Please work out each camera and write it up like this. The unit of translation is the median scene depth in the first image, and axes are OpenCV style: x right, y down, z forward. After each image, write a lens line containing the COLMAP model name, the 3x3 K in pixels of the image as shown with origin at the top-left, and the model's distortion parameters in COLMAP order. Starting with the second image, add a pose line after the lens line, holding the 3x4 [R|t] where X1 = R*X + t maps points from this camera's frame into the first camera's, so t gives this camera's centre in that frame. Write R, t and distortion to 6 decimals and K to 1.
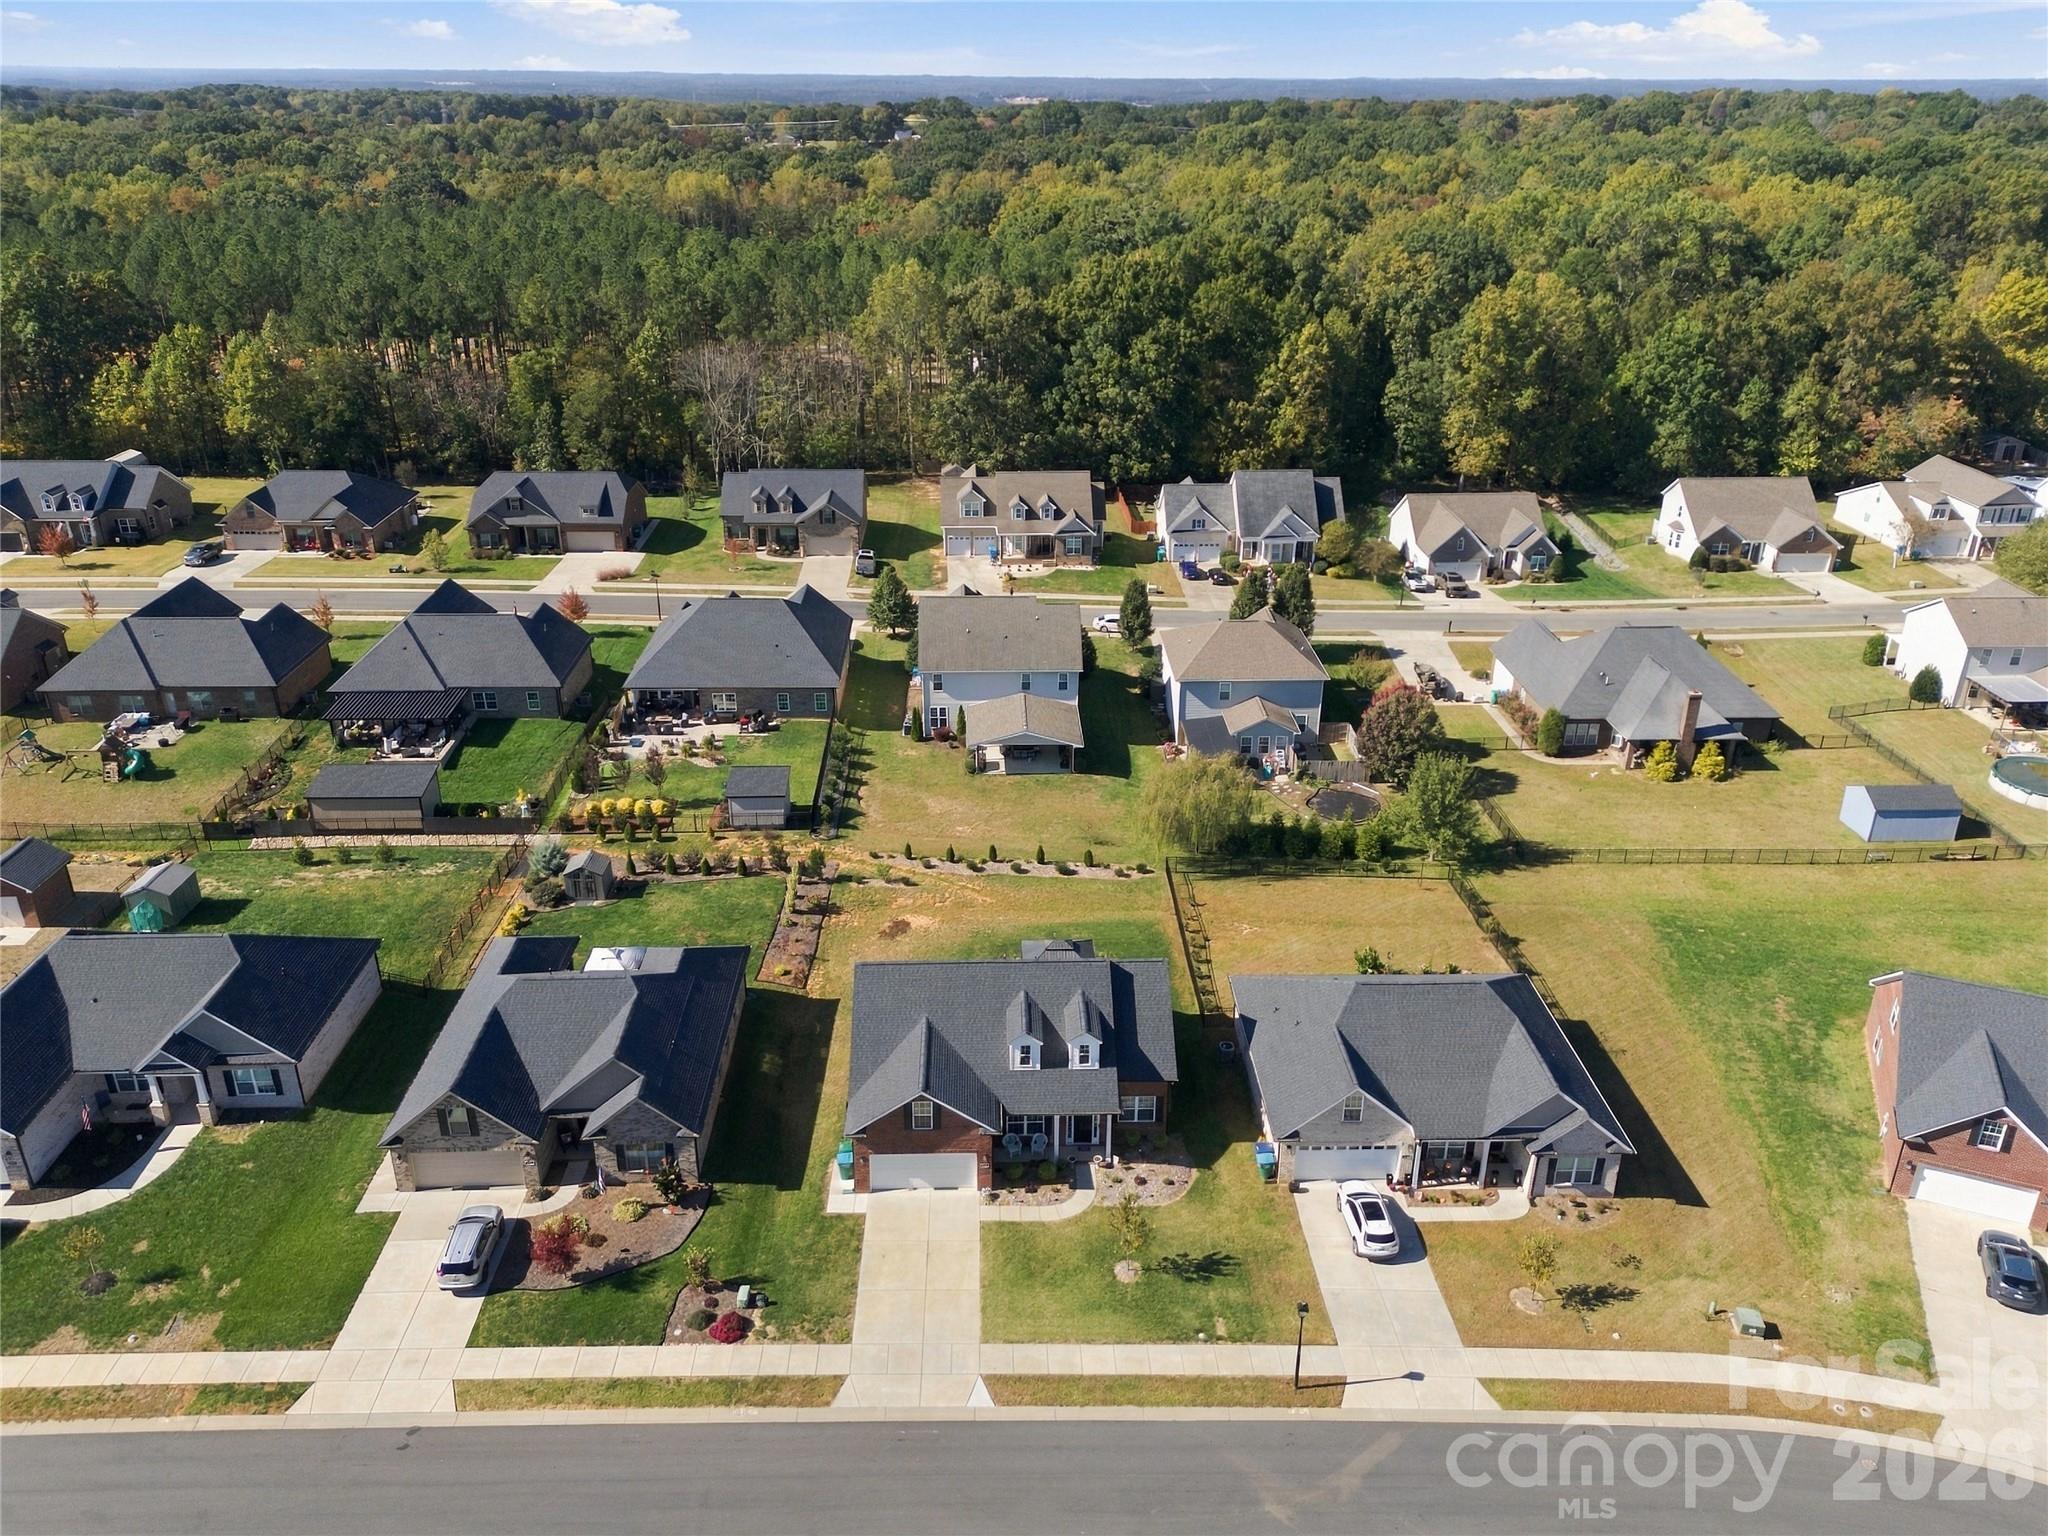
lens RADIAL K [[1494.6, 0, 1031.7], [0, 1494.6, 767.6], [0, 0, 1]] dist [0.082359, -0.082543]
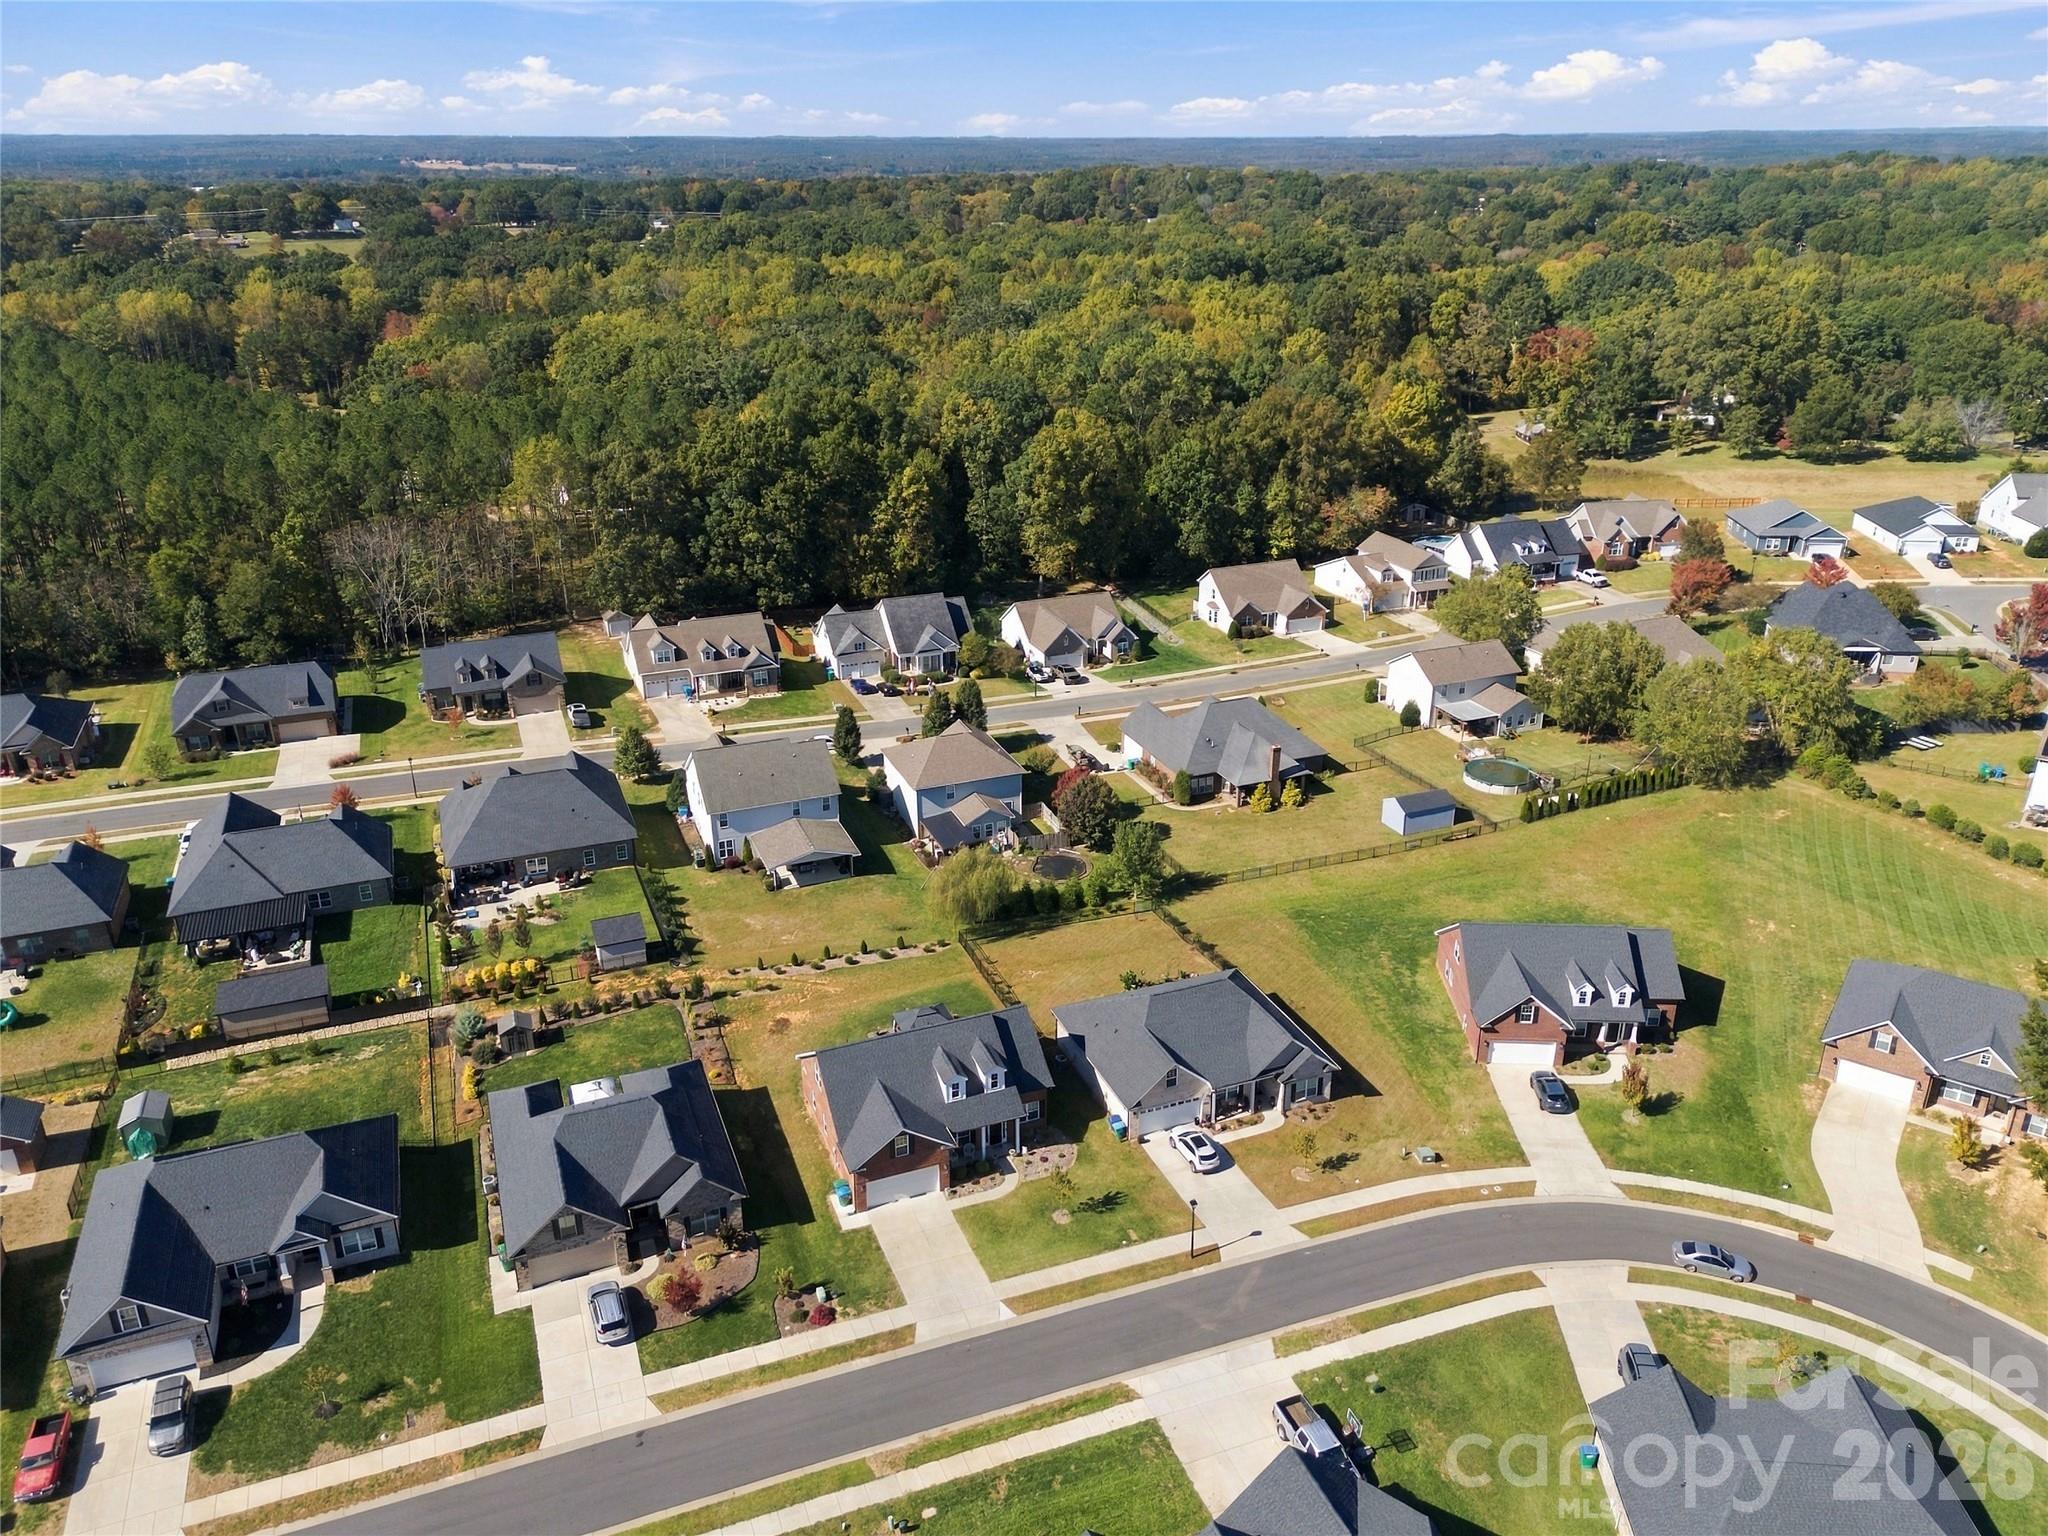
lens RADIAL K [[1494.6, 0, 1031.7], [0, 1494.6, 767.6], [0, 0, 1]] dist [0.082359, -0.082543]
pose [[0.939662, -0.141039, 0.311677, -0.205338], [0.150795, 0.988538, -0.007295, -0.054331], [-0.307075, 0.053854, 0.950160, -0.237845]]
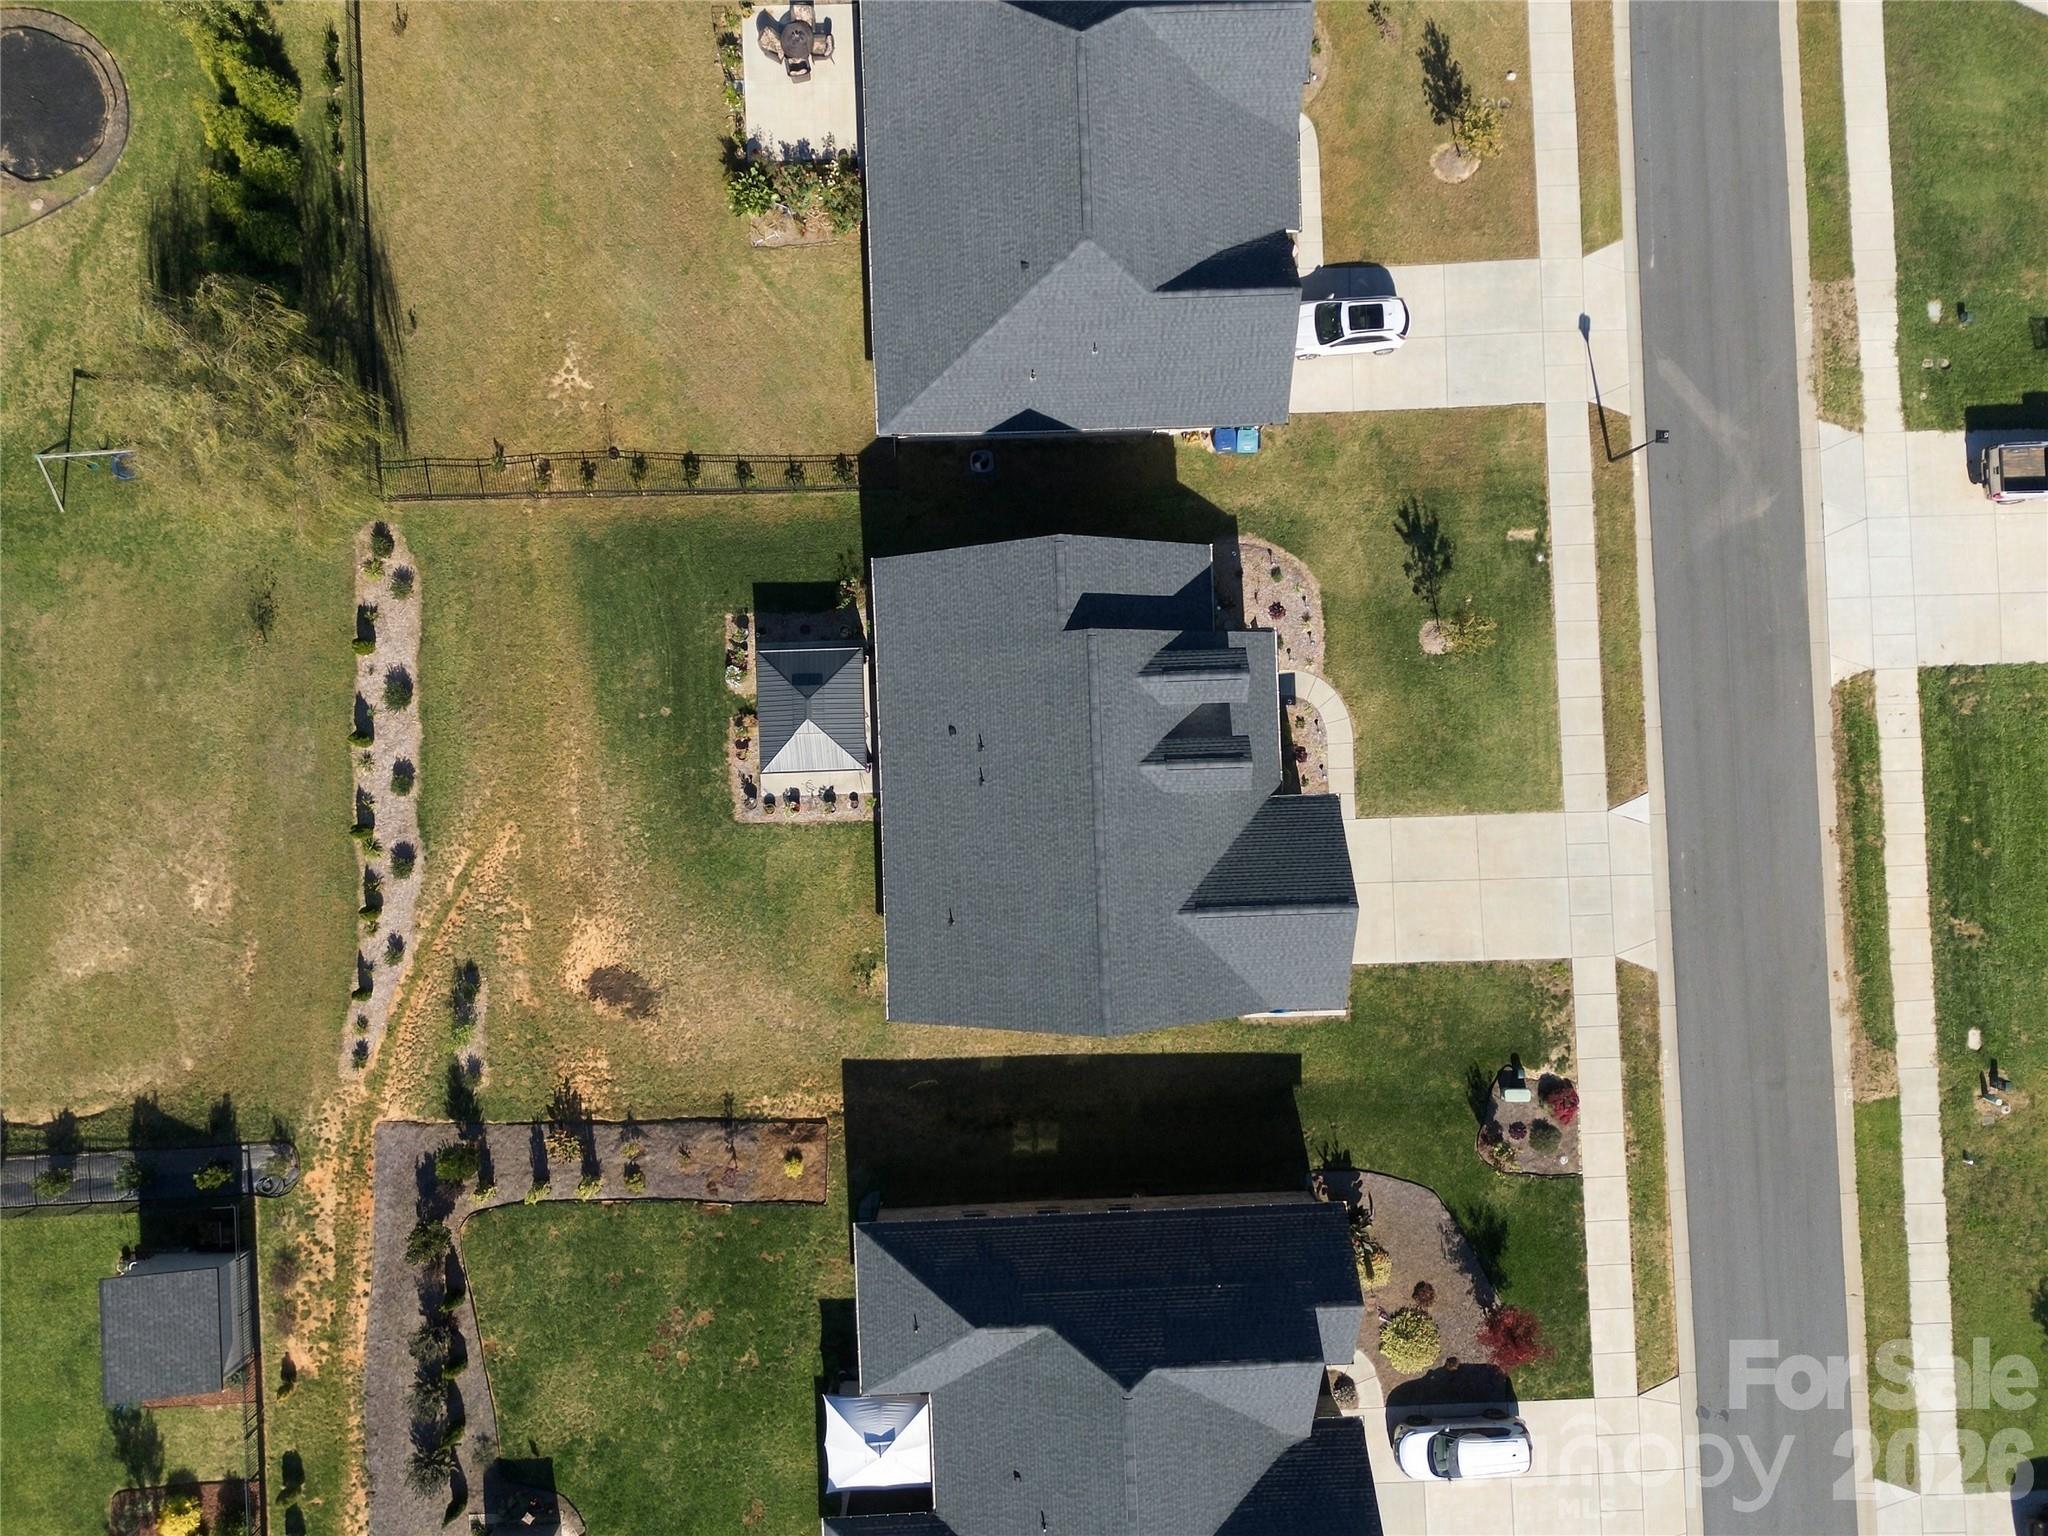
lens RADIAL K [[1494.6, 0, 1031.7], [0, 1494.6, 767.6], [0, 0, 1]] dist [0.082359, -0.082543]
pose [[-0.001402, -0.999991, -0.003942, -0.002339], [0.391901, -0.004176, 0.919998, -0.289644], [-0.920006, -0.000255, 0.391903, 0.500041]]
